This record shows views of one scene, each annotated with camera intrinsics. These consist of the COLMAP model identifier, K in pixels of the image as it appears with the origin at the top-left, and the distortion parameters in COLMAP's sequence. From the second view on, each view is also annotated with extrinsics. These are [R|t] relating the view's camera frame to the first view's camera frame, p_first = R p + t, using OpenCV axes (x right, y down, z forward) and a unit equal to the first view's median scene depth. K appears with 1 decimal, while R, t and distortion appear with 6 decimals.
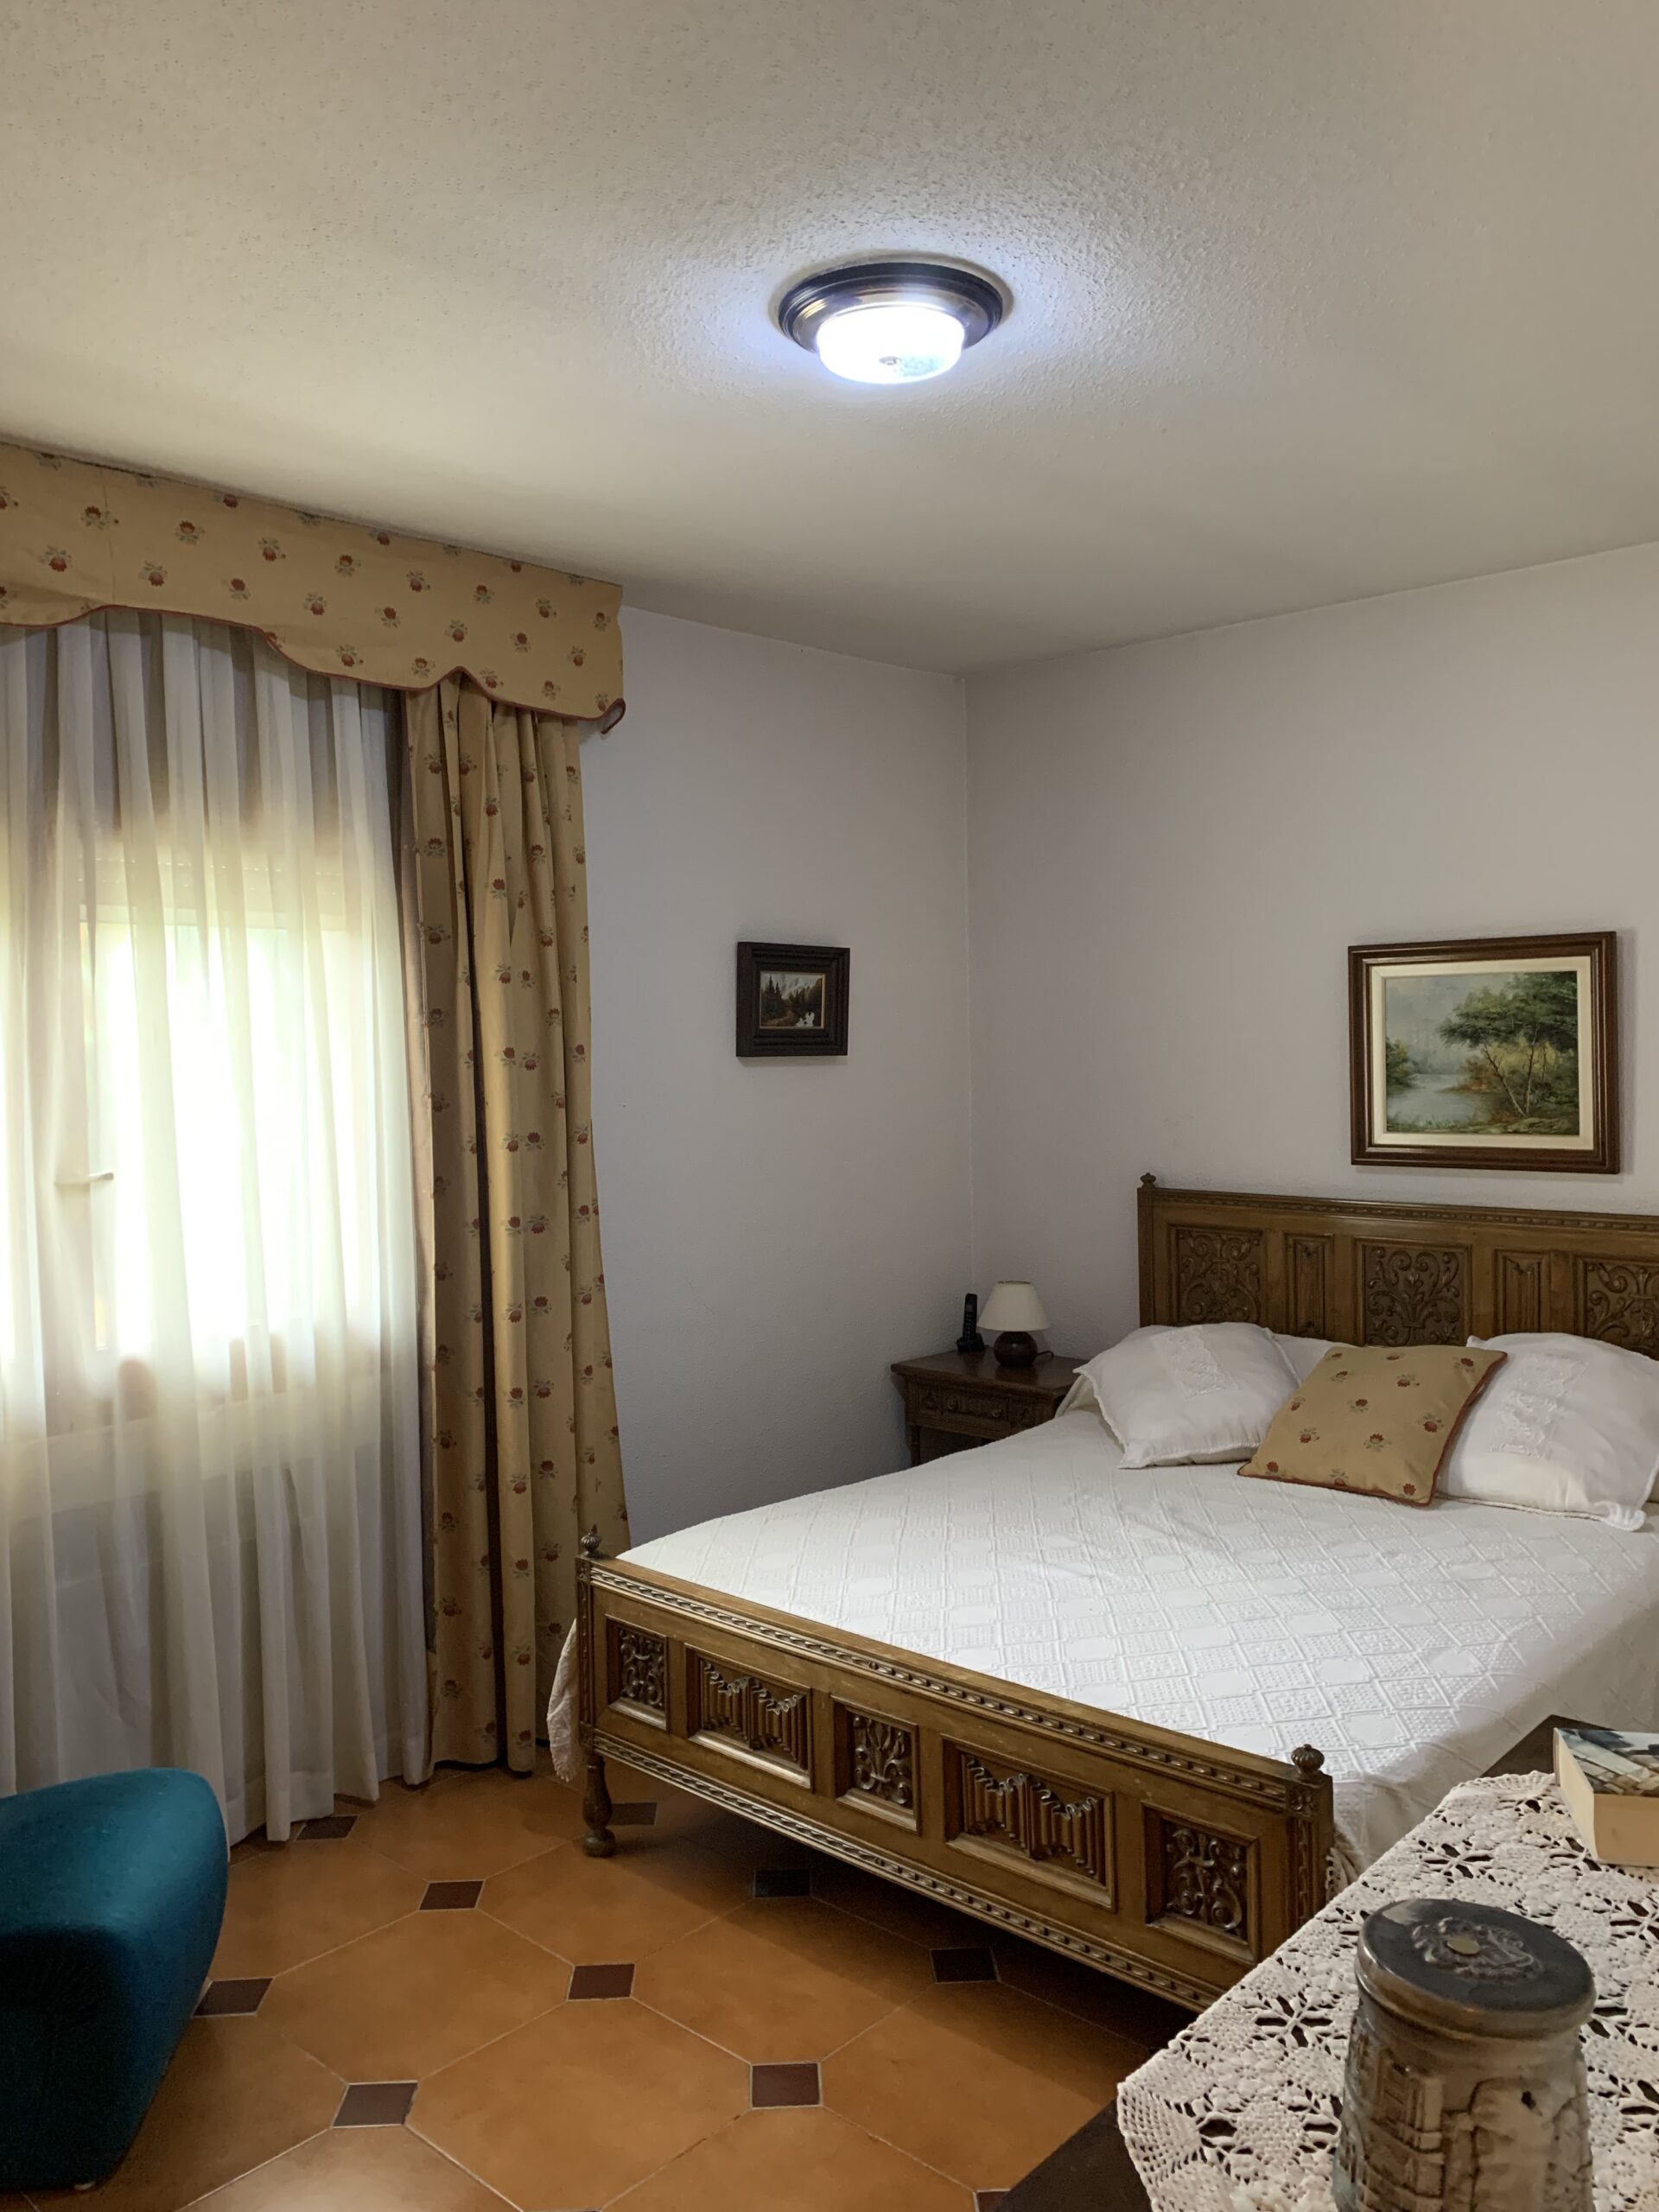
lens RADIAL K [[1704.1, 0, 822.0], [0, 1704.1, 1095.7], [0, 0, 1]] dist [0.030677, -0.043298]
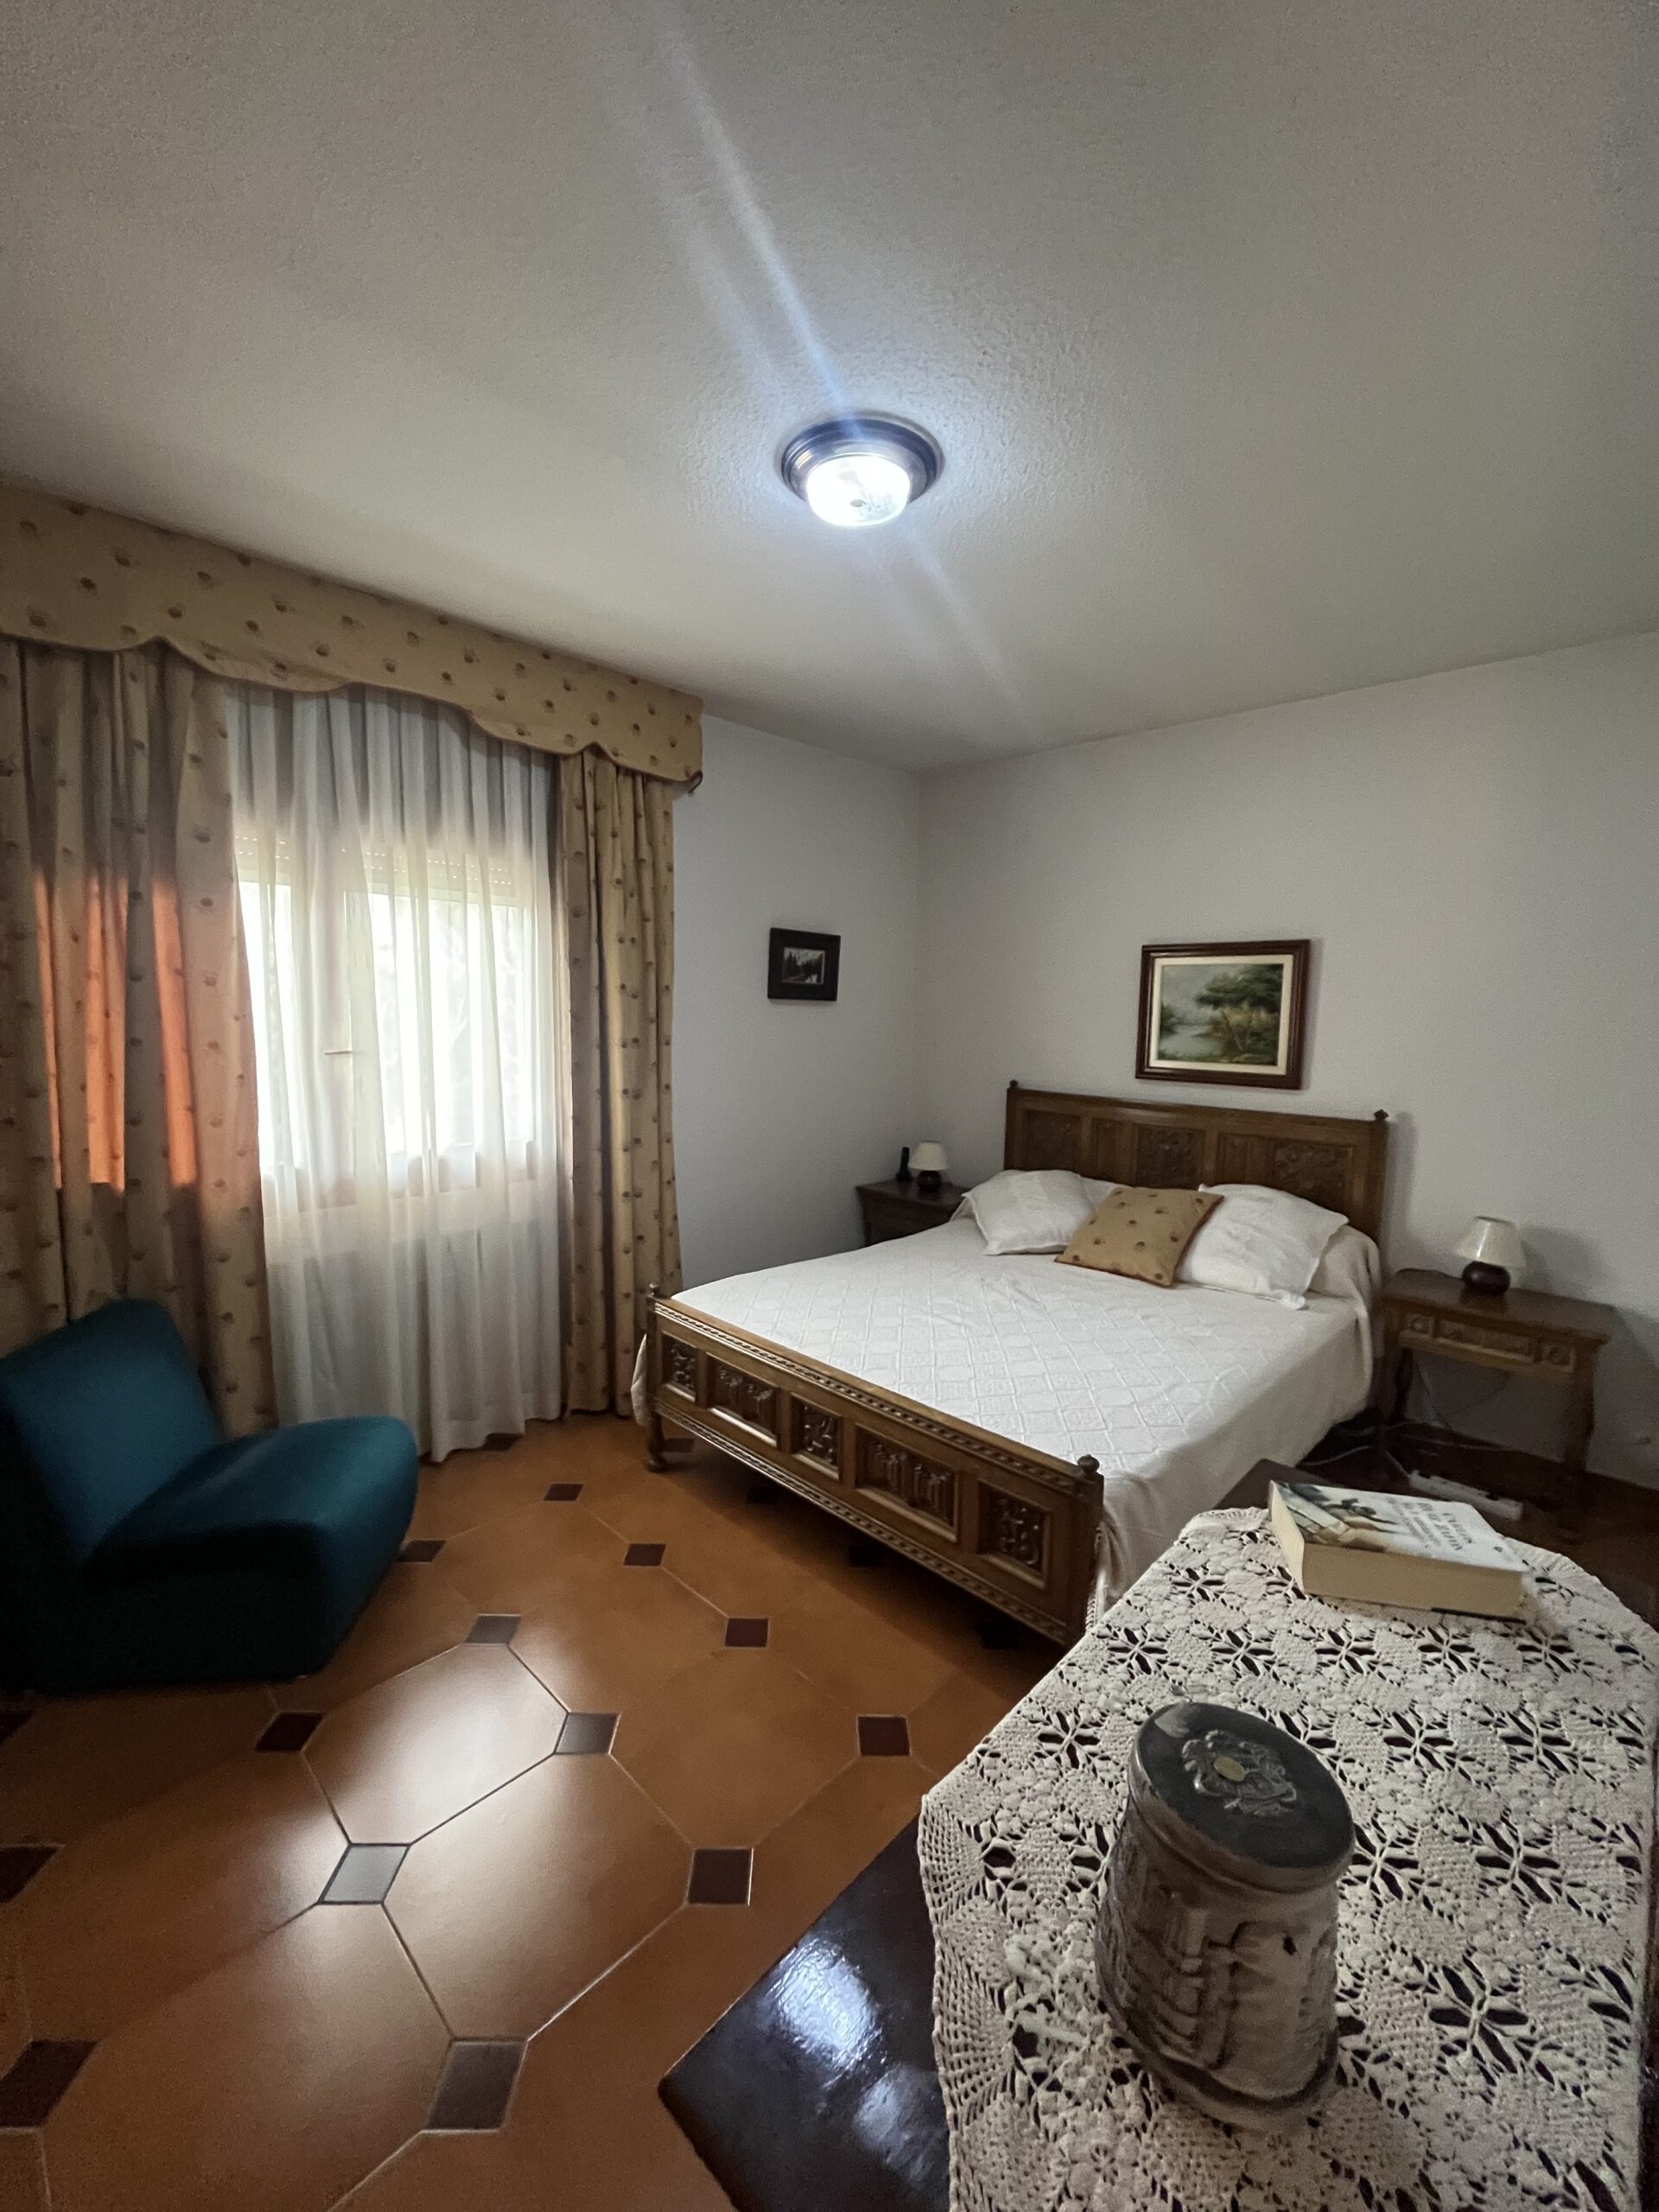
lens RADIAL K [[901.9, 0, 827.0], [0, 901.9, 1103.1], [0, 0, 1]] dist [-0.011067, 0.000041]
pose [[0.998911, 0.042478, -0.019299, 0.037778], [-0.040915, 0.996329, 0.075191, 0.013840], [0.022422, -0.074319, 0.996982, 0.155726]]
